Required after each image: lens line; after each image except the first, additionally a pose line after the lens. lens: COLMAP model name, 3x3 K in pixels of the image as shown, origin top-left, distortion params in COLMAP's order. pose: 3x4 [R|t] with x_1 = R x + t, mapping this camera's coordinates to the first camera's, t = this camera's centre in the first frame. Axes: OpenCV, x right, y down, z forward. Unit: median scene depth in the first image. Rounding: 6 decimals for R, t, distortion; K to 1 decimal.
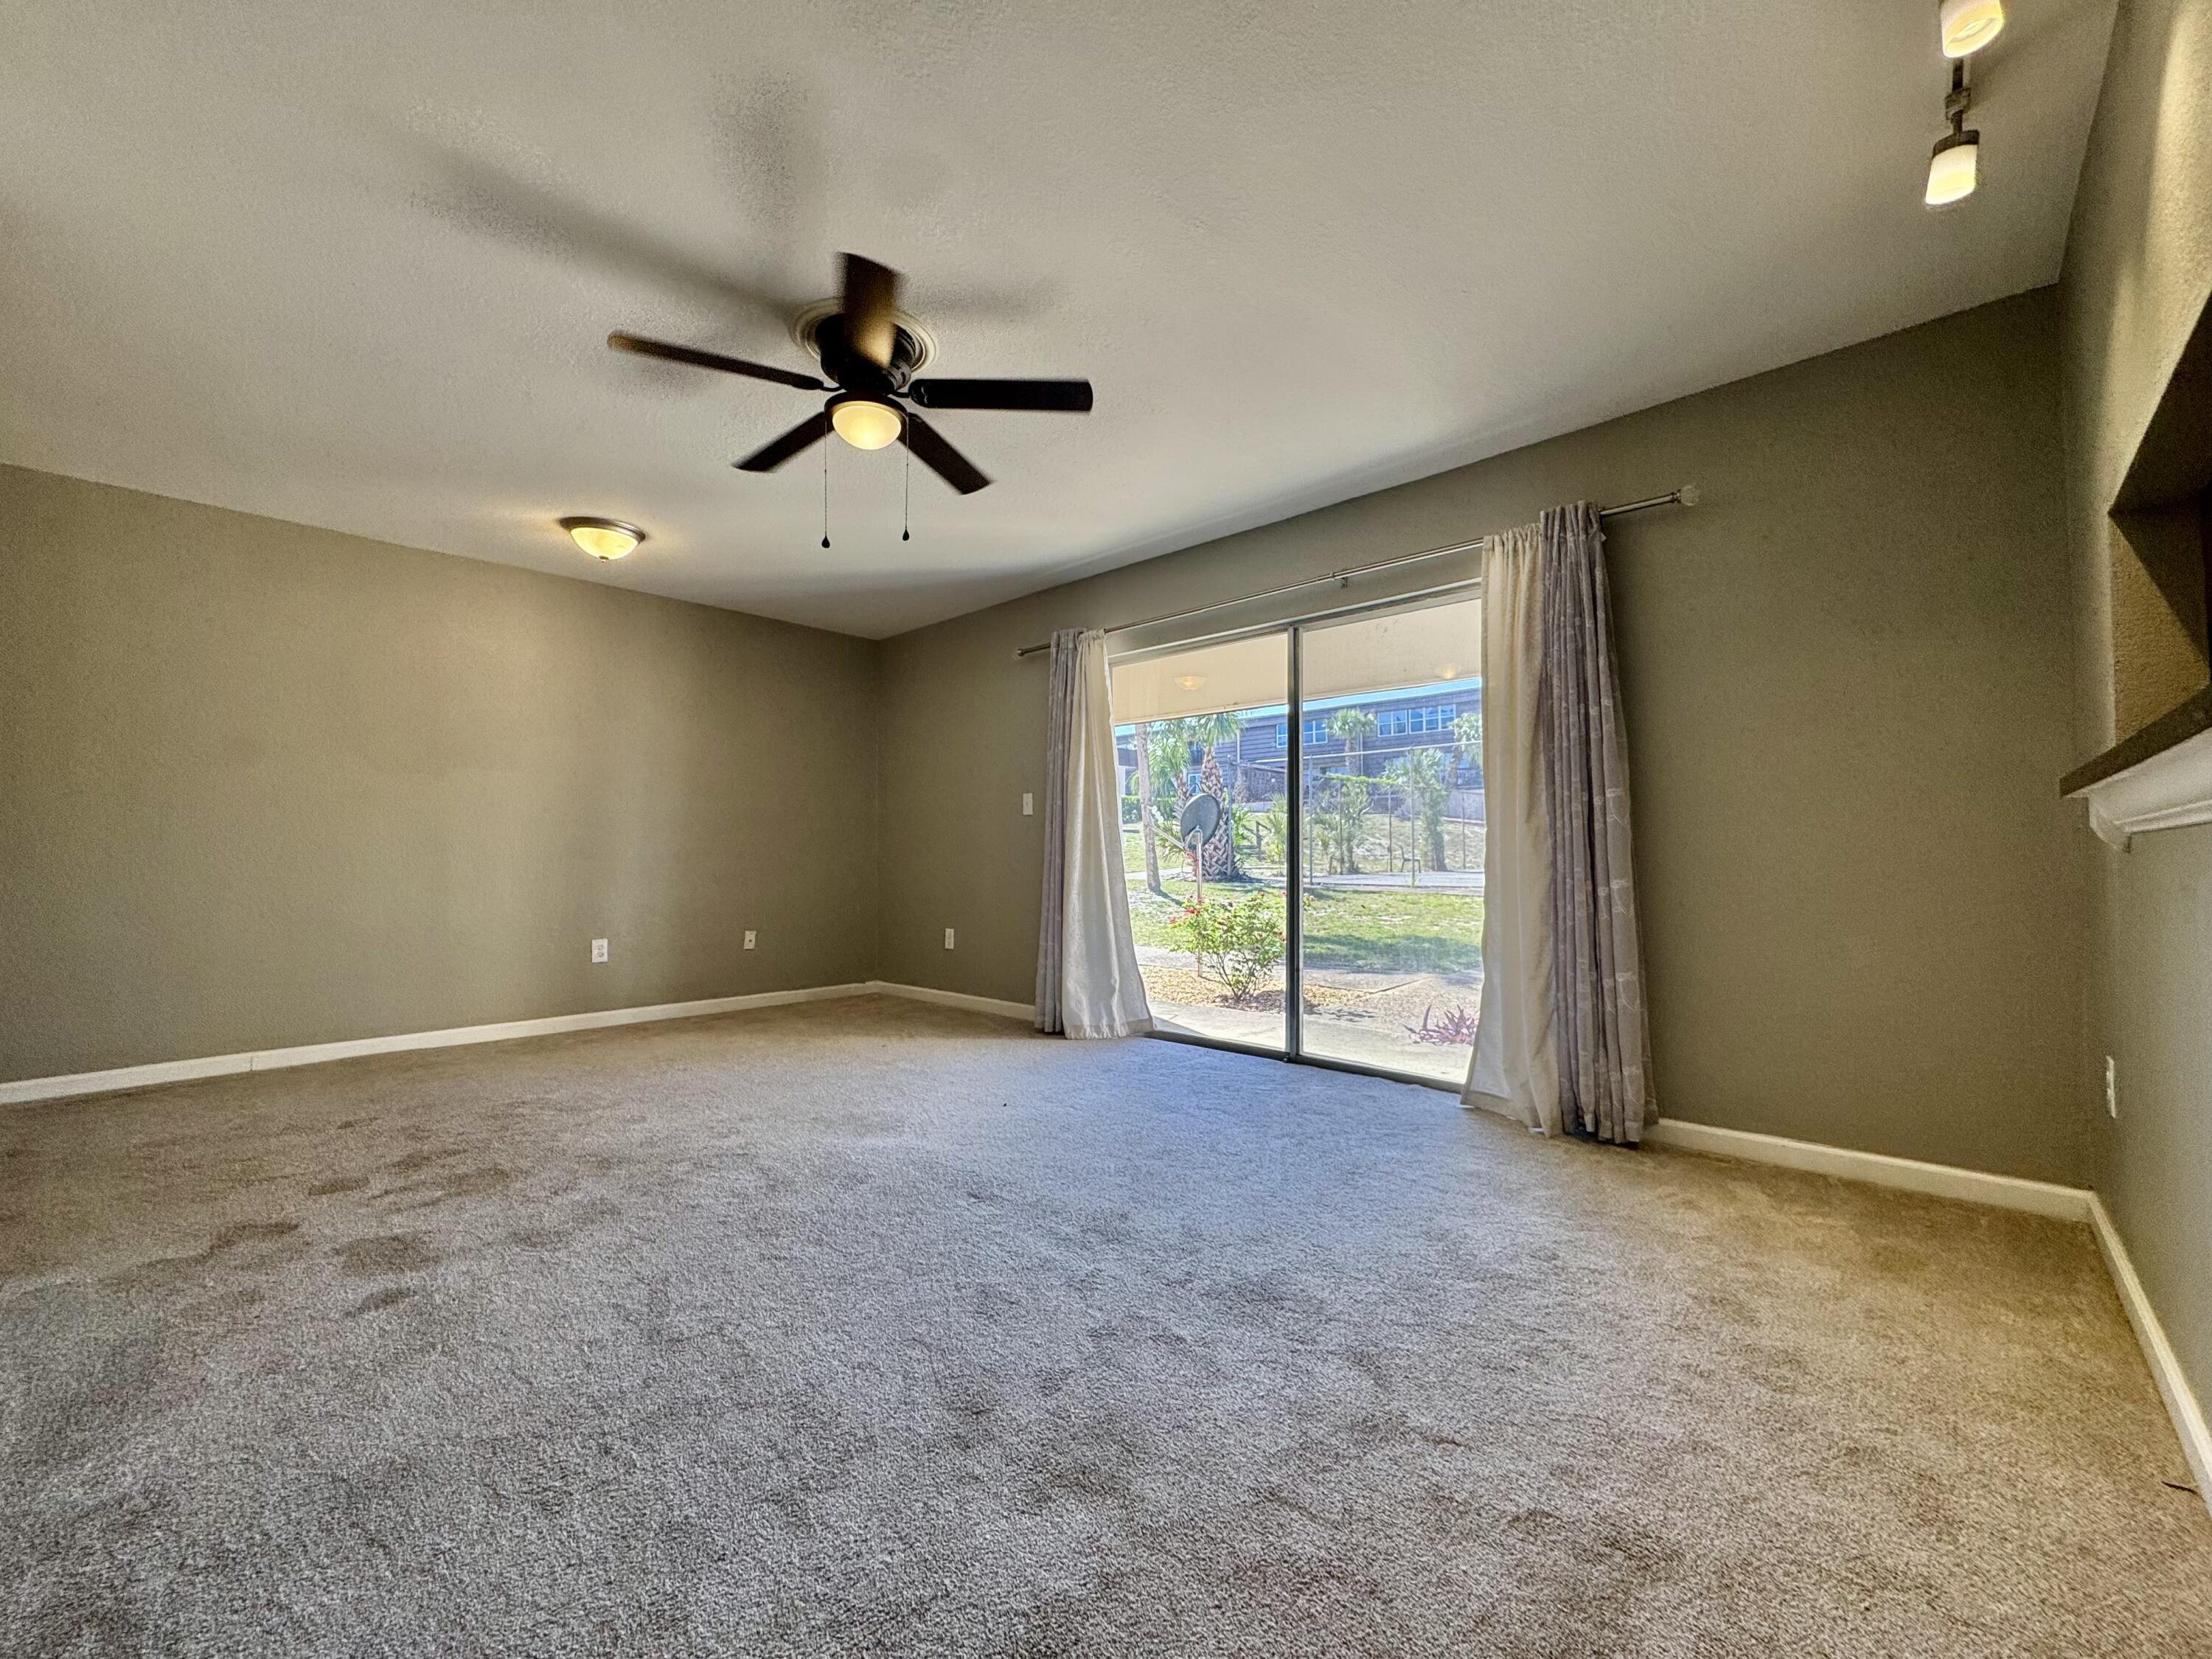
lens RADIAL K [[883.3, 0, 1106.0], [0, 883.3, 829.5], [0, 0, 1]] dist [-0.001999, 0.000097]
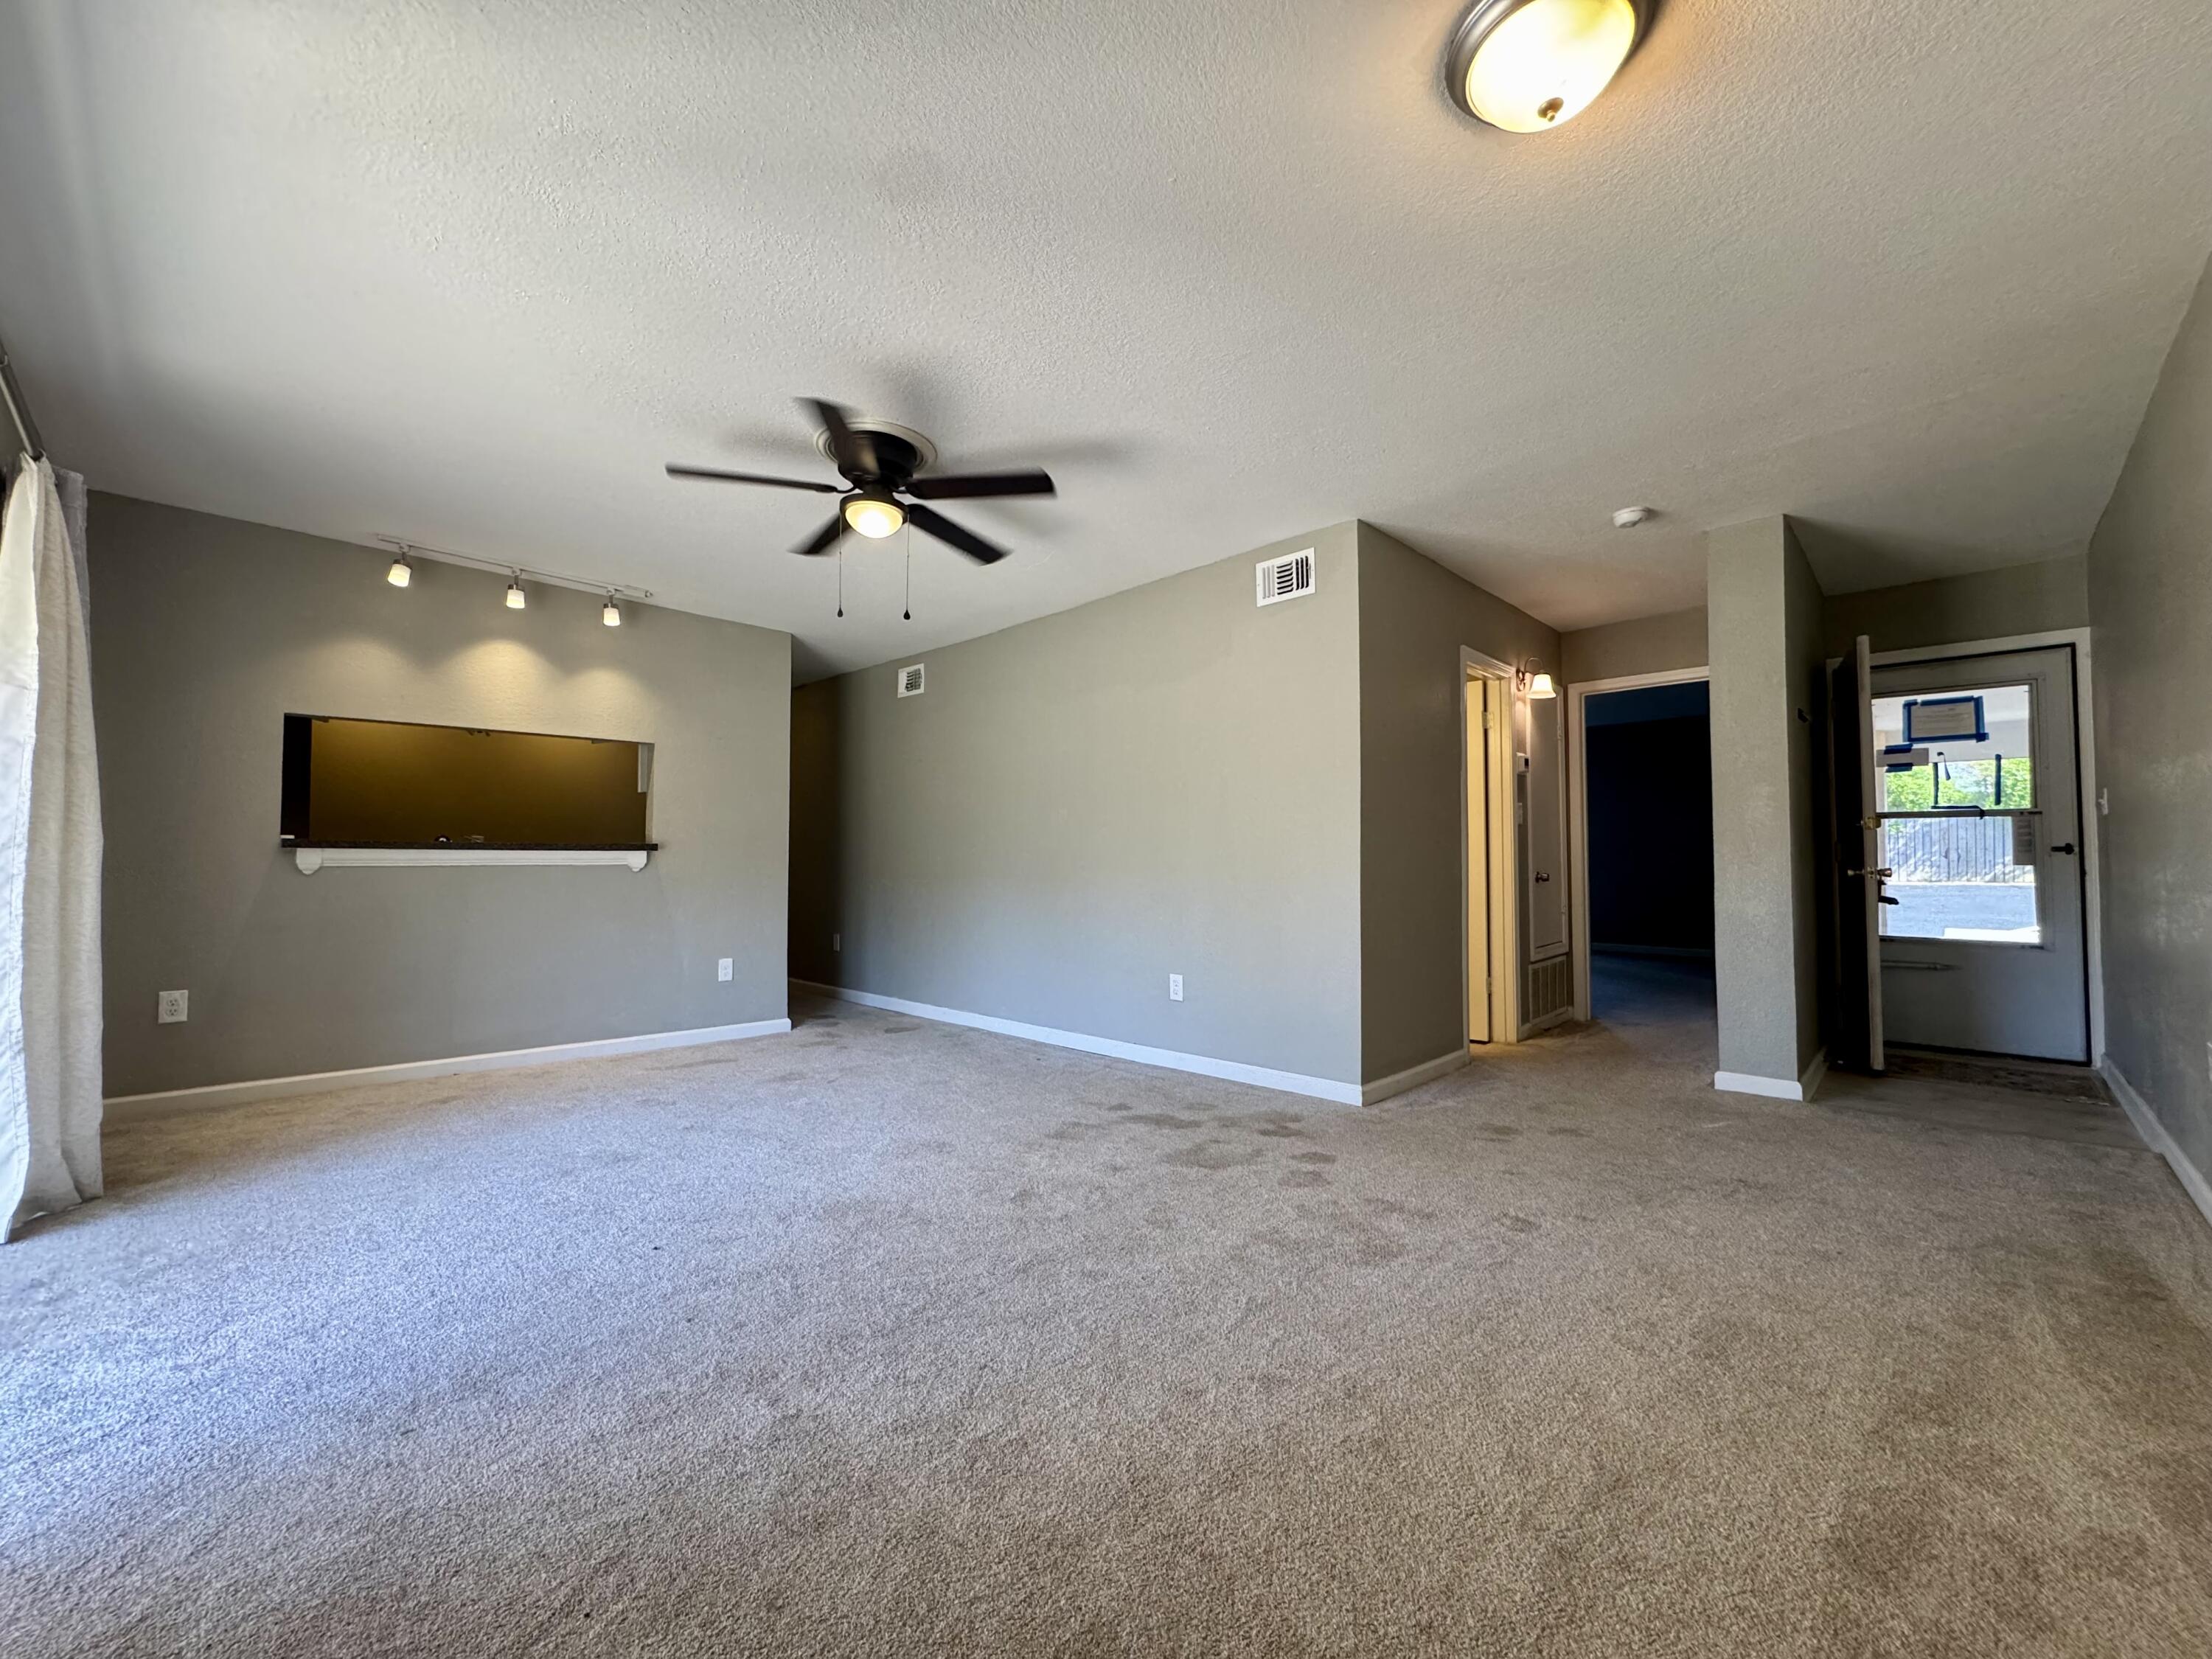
lens RADIAL K [[883.3, 0, 1106.0], [0, 883.3, 829.5], [0, 0, 1]] dist [-0.001999, 0.000097]
pose [[-0.999934, 0.002040, 0.011272, -0.521537], [0.001112, 0.996653, -0.081742, 0.048860], [-0.011401, -0.081724, -0.996590, 1.960854]]
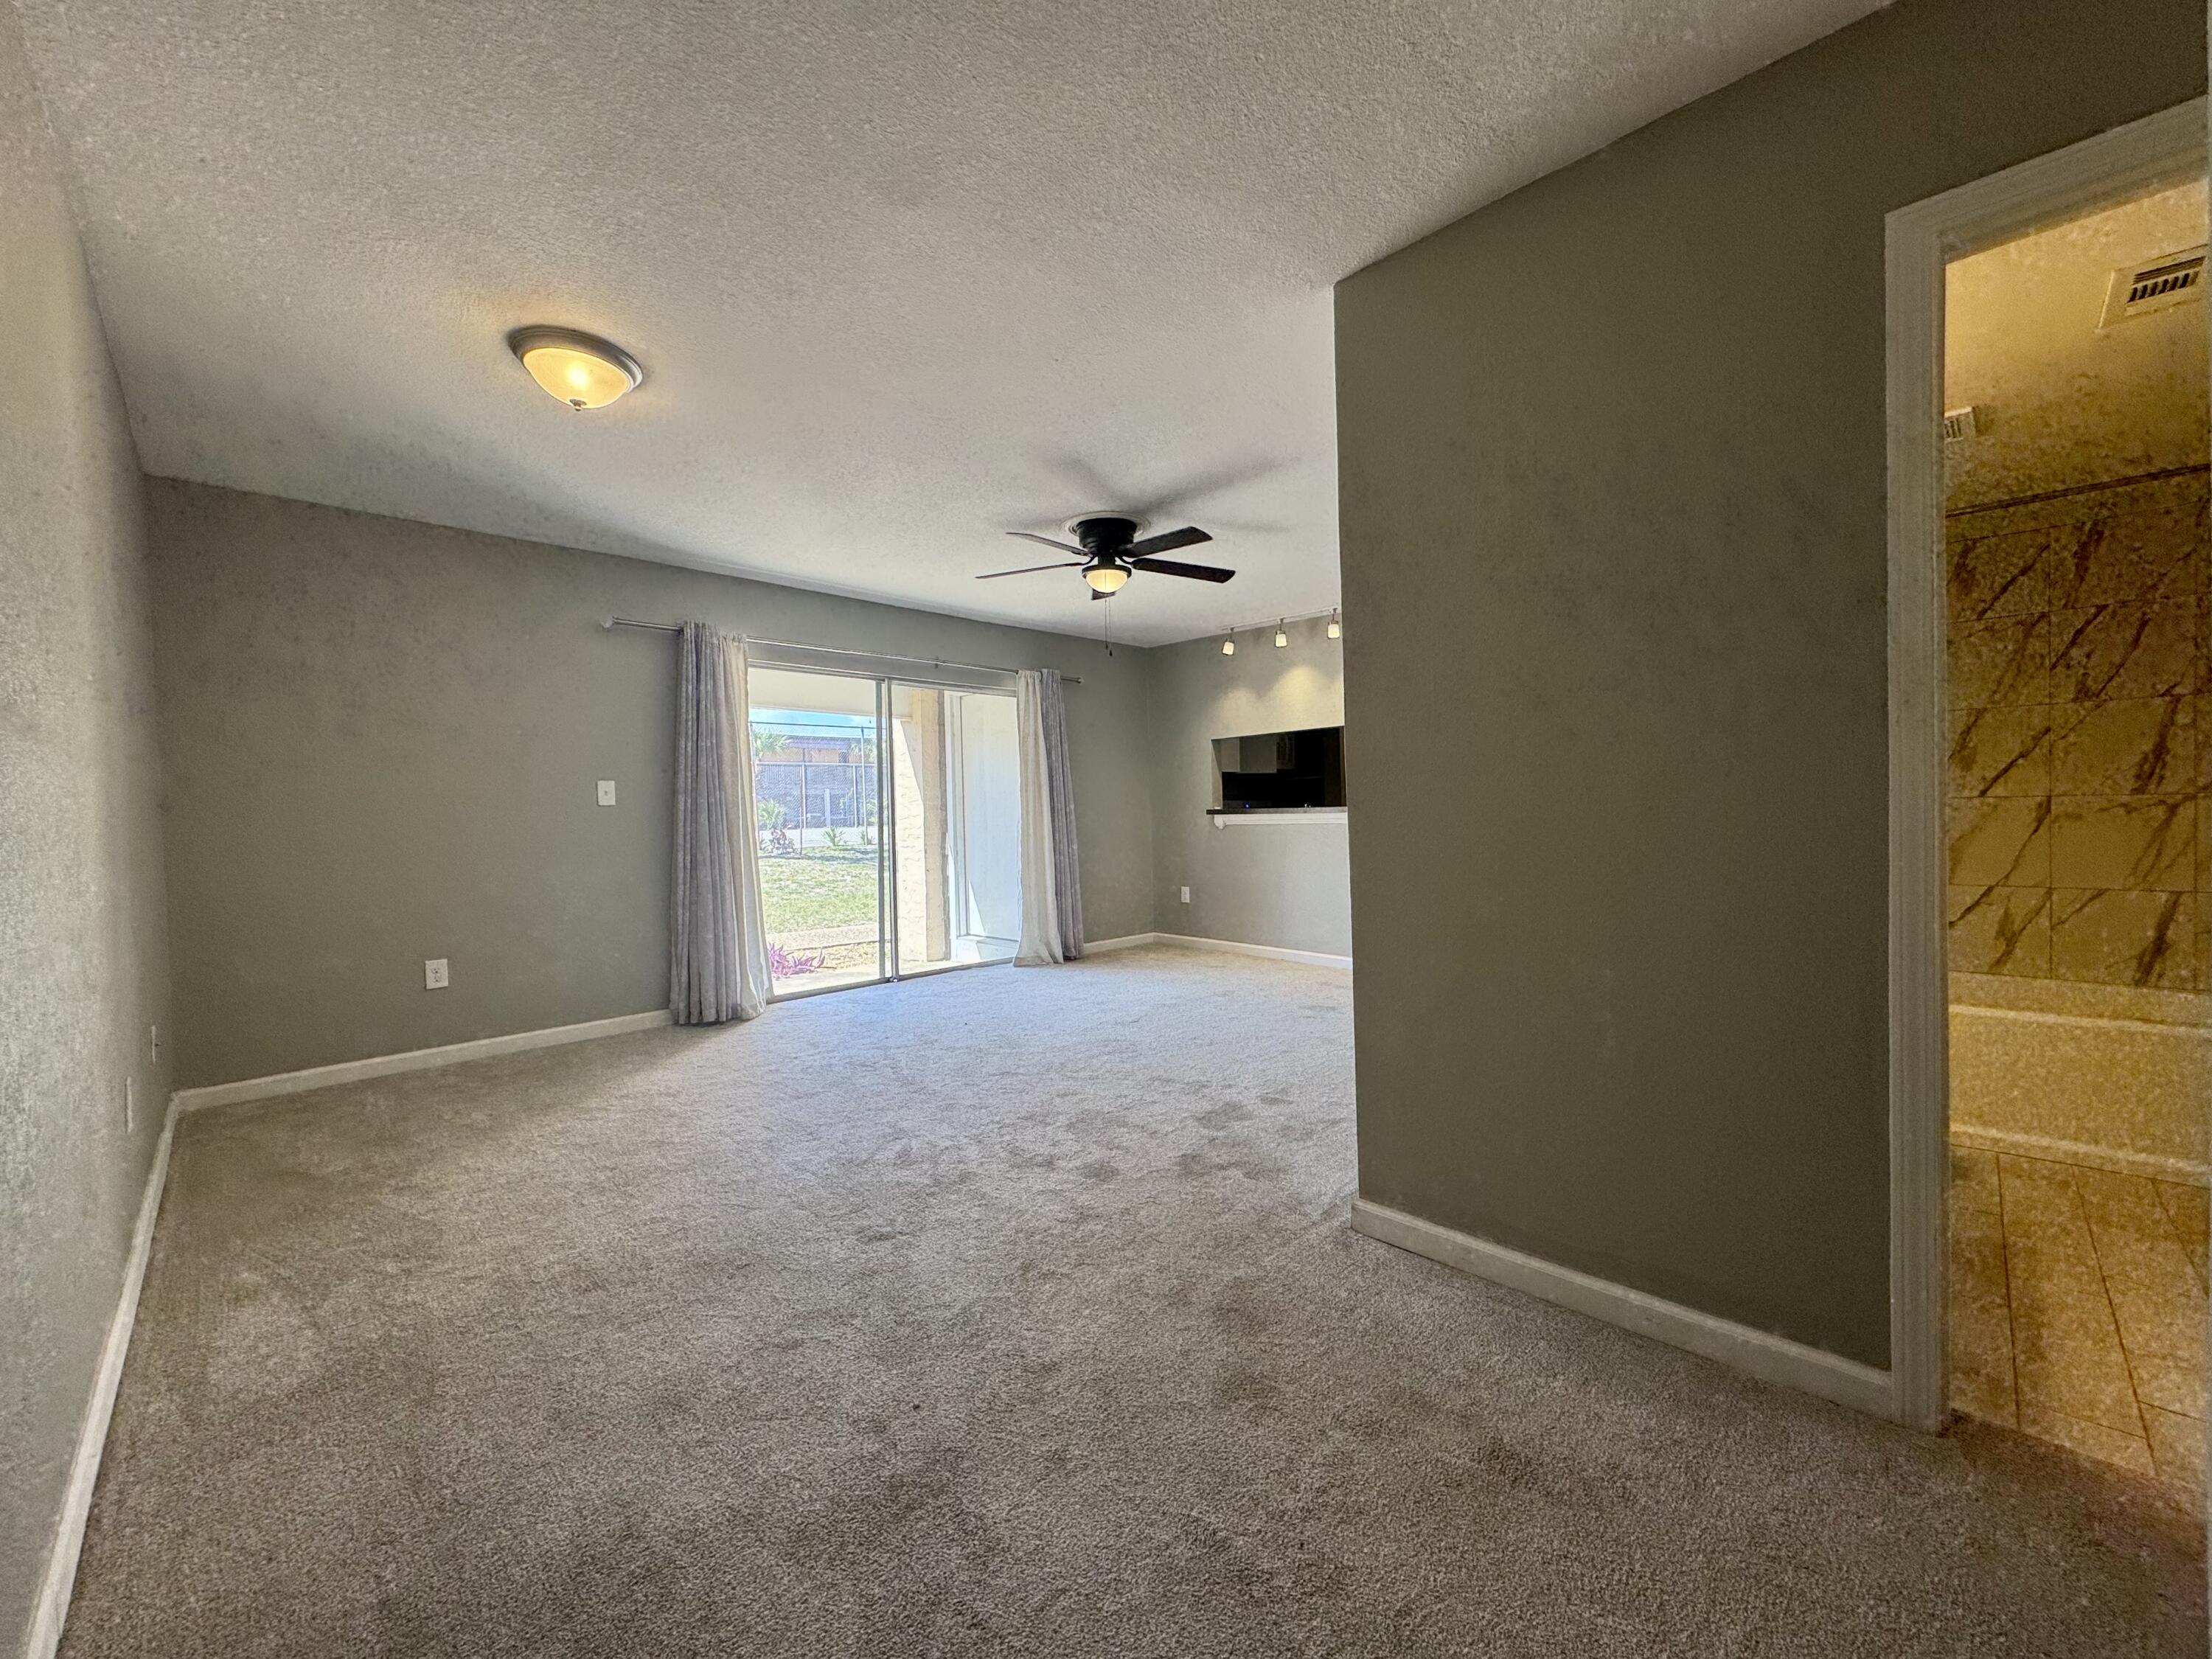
lens RADIAL K [[883.3, 0, 1106.0], [0, 883.3, 829.5], [0, 0, 1]] dist [-0.001999, 0.000097]
pose [[0.032976, -0.027344, 0.999082, -1.723017], [-0.019864, 0.999410, 0.028009, -0.051526], [-0.999259, -0.020770, 0.032413, 0.845429]]
